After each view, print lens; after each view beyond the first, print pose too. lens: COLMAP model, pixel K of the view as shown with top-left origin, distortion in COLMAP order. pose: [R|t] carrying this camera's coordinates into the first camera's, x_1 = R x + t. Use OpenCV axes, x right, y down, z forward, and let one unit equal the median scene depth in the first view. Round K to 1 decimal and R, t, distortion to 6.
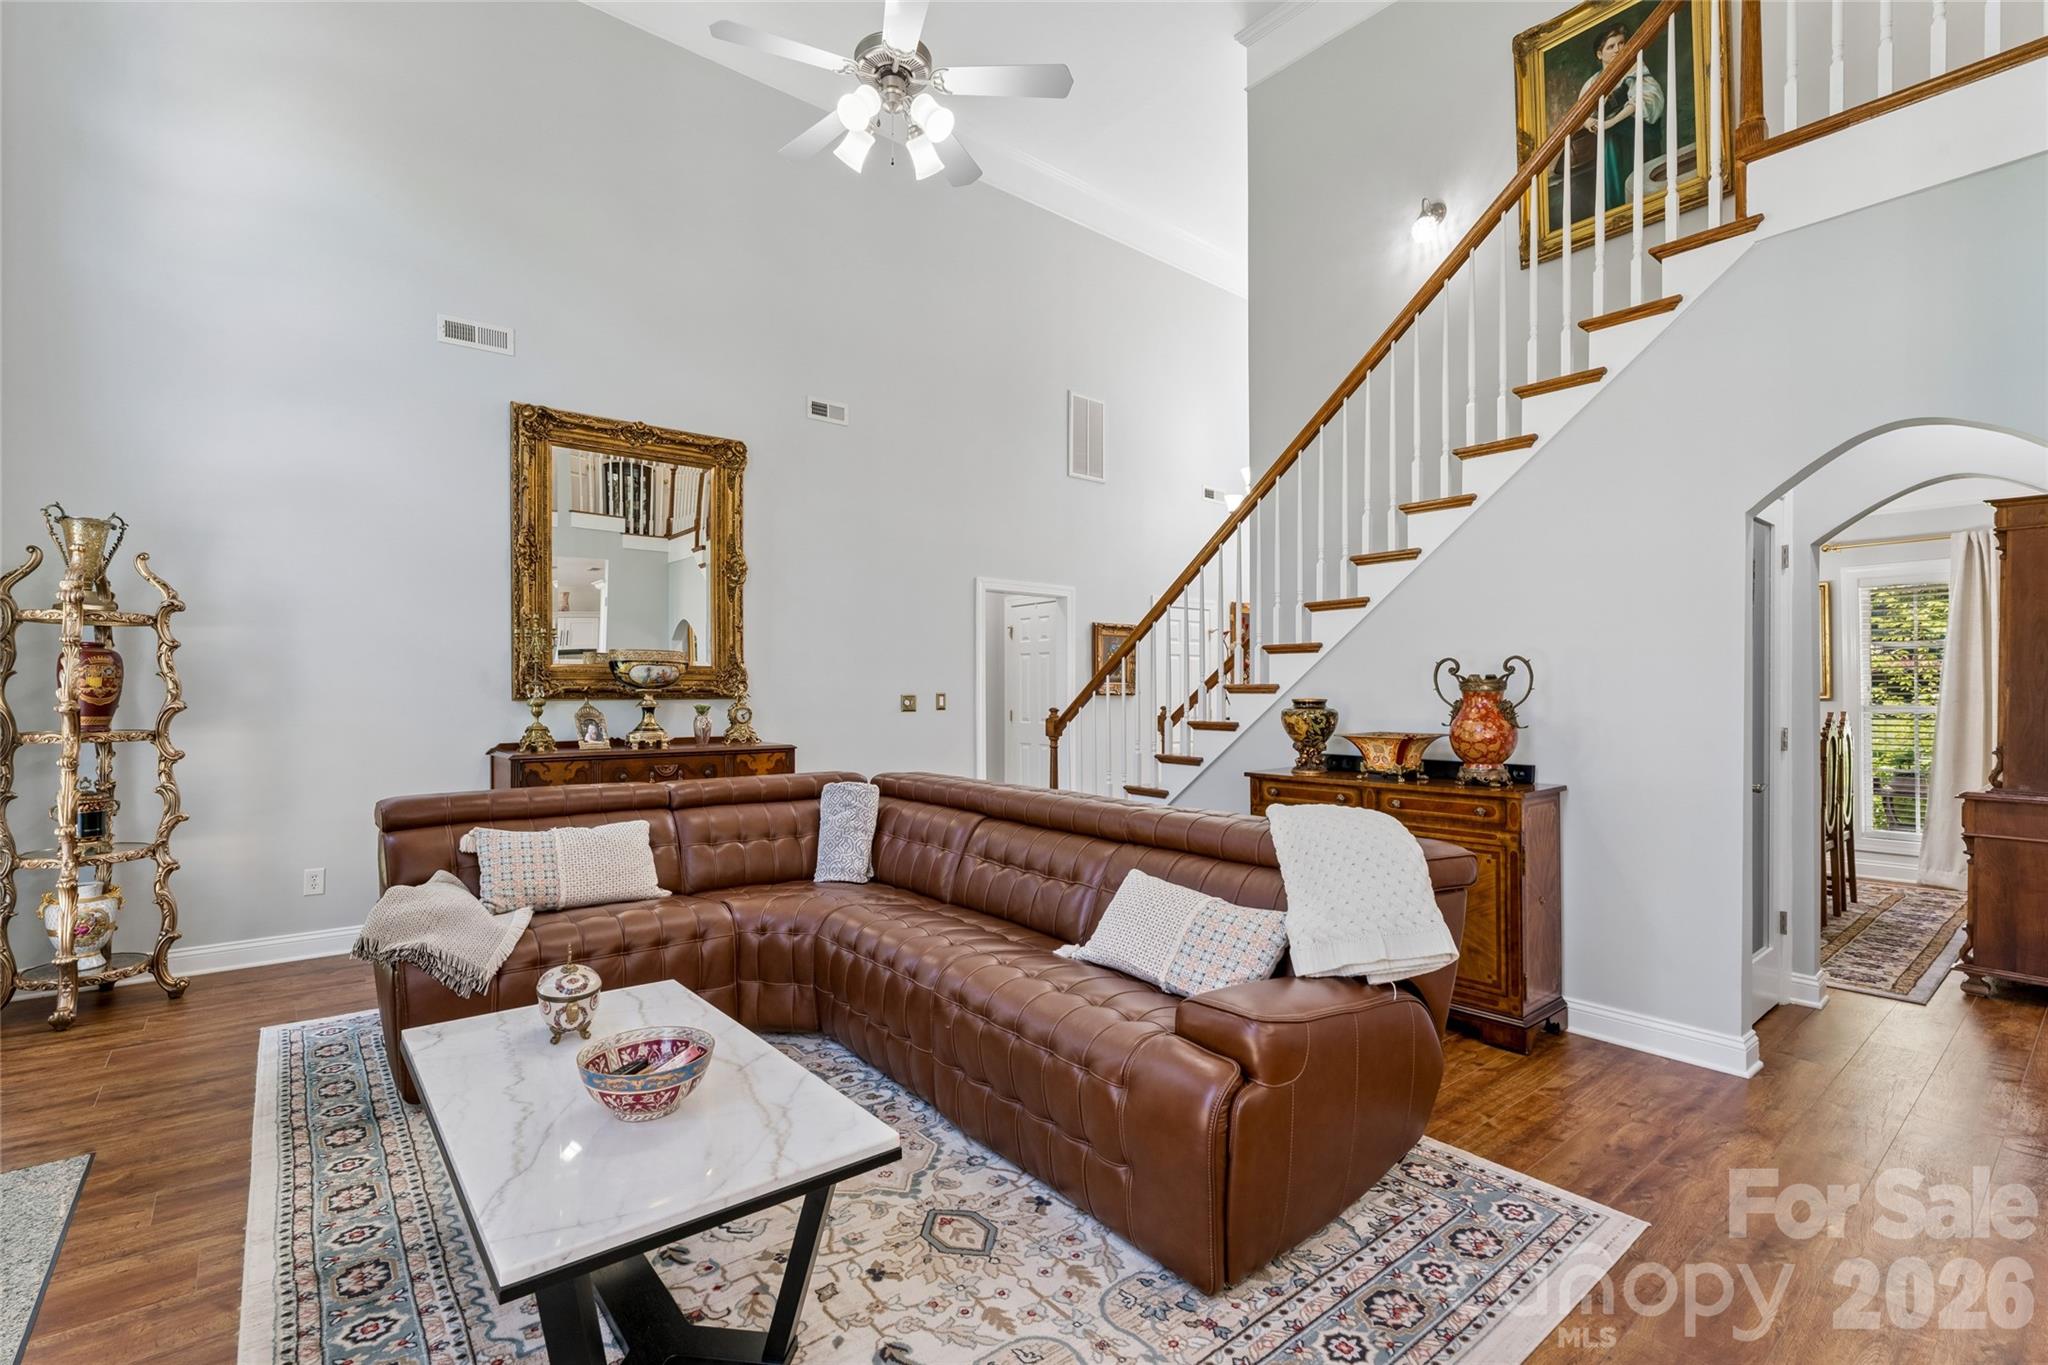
lens RADIAL K [[917.8, 0, 986.7], [0, 917.8, 697.3], [0, 0, 1]] dist [-0.004680, 0.001342]
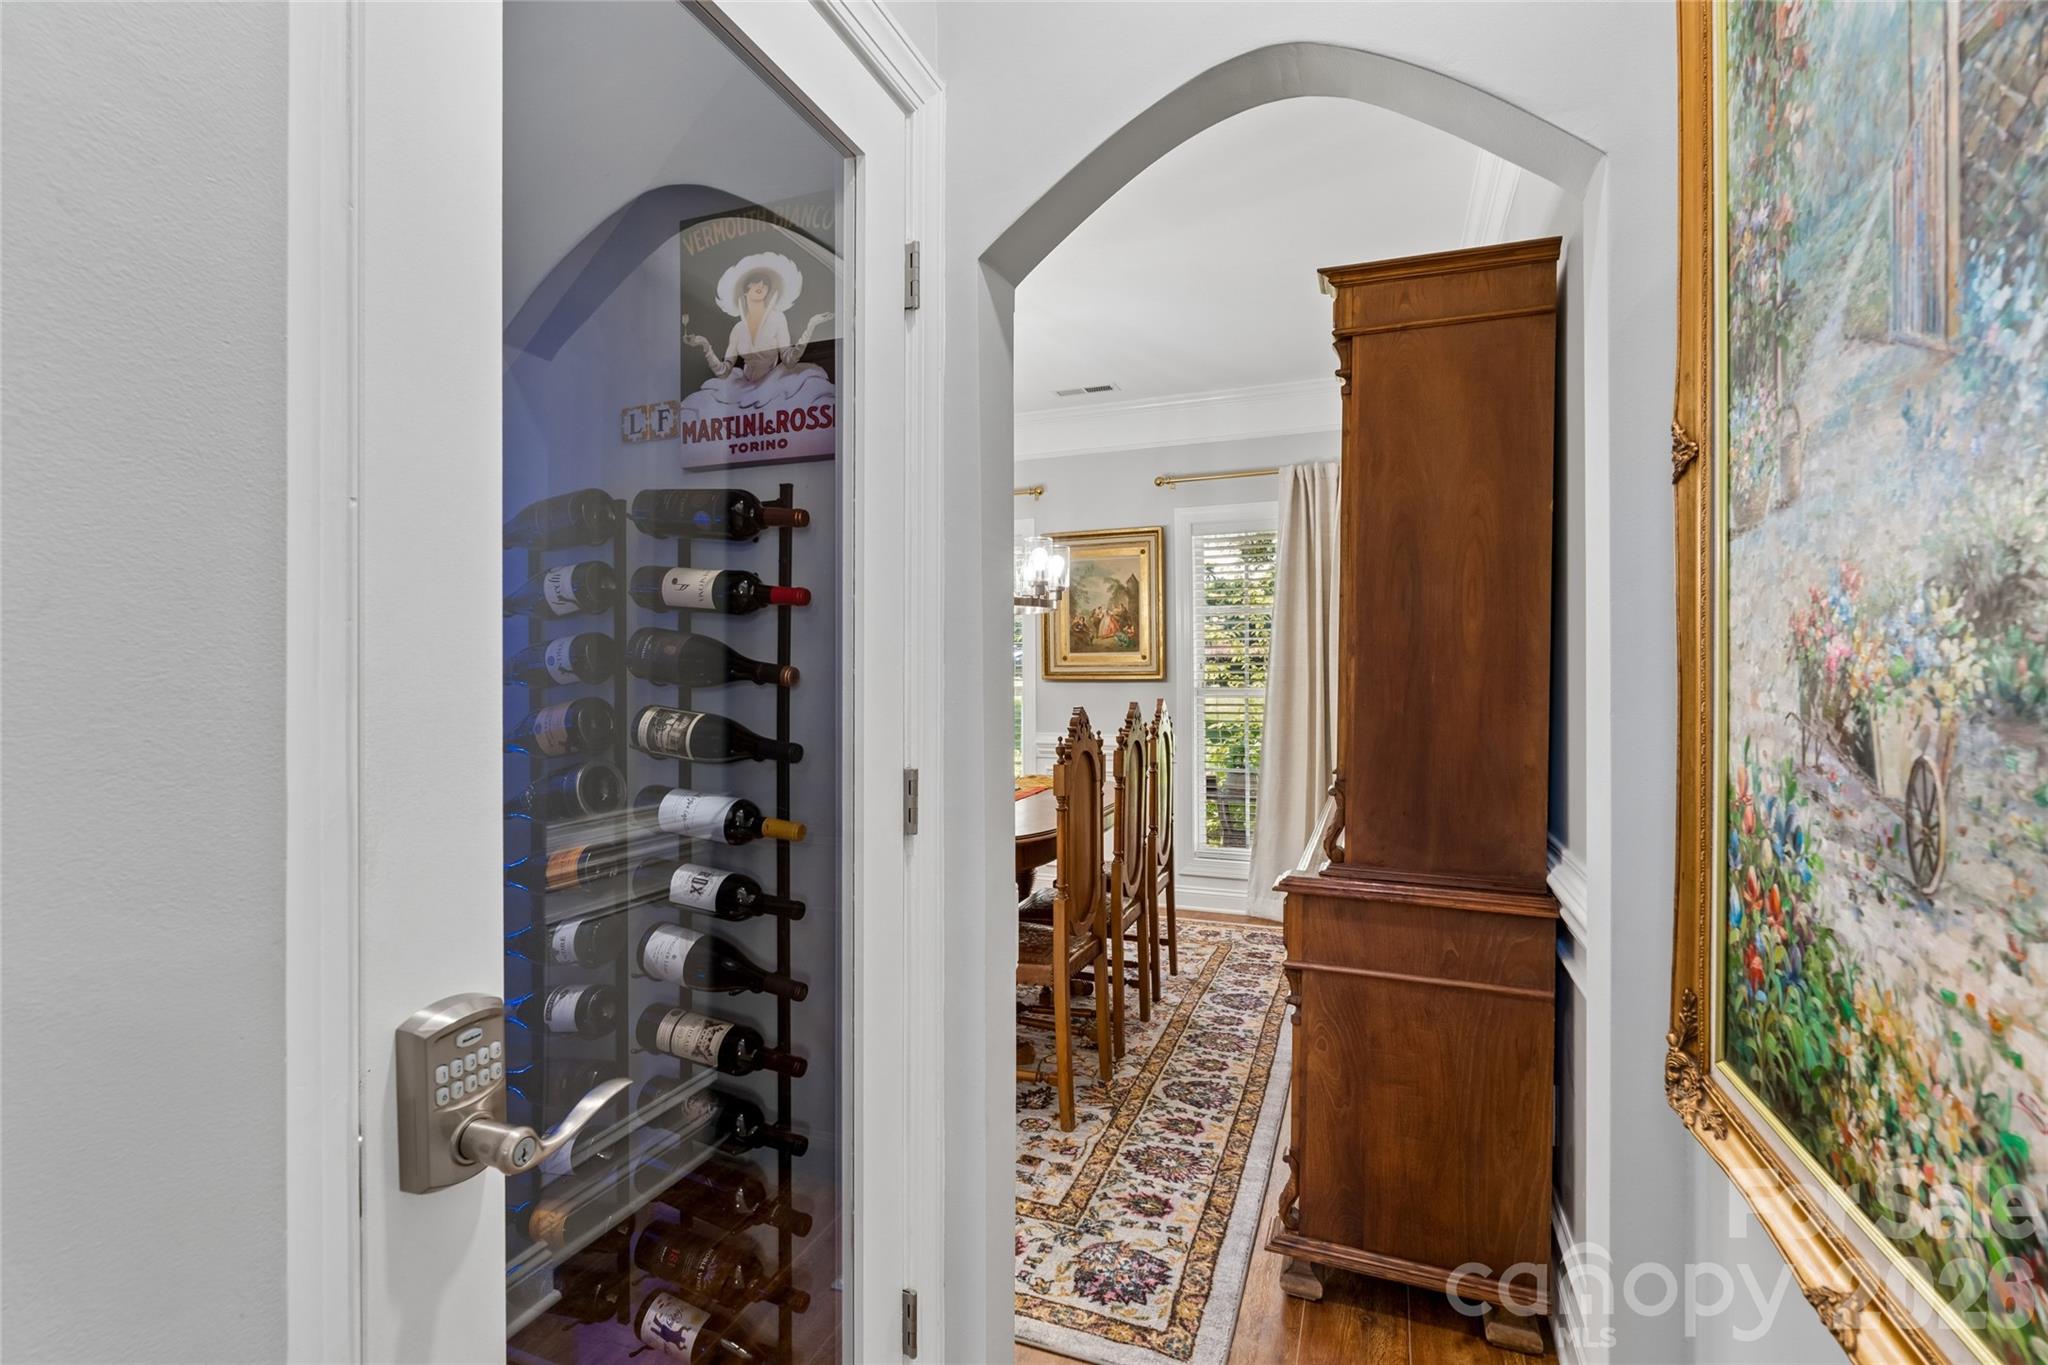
lens RADIAL K [[917.8, 0, 1014.7], [0, 917.8, 679.6], [0, 0, 1]] dist [-0.004680, 0.001342]
pose [[0.864744, 0.001016, 0.502212, 0.706450], [-0.003346, 0.999987, 0.003737, 0.000066], [-0.502201, -0.004912, 0.864737, 0.659114]]
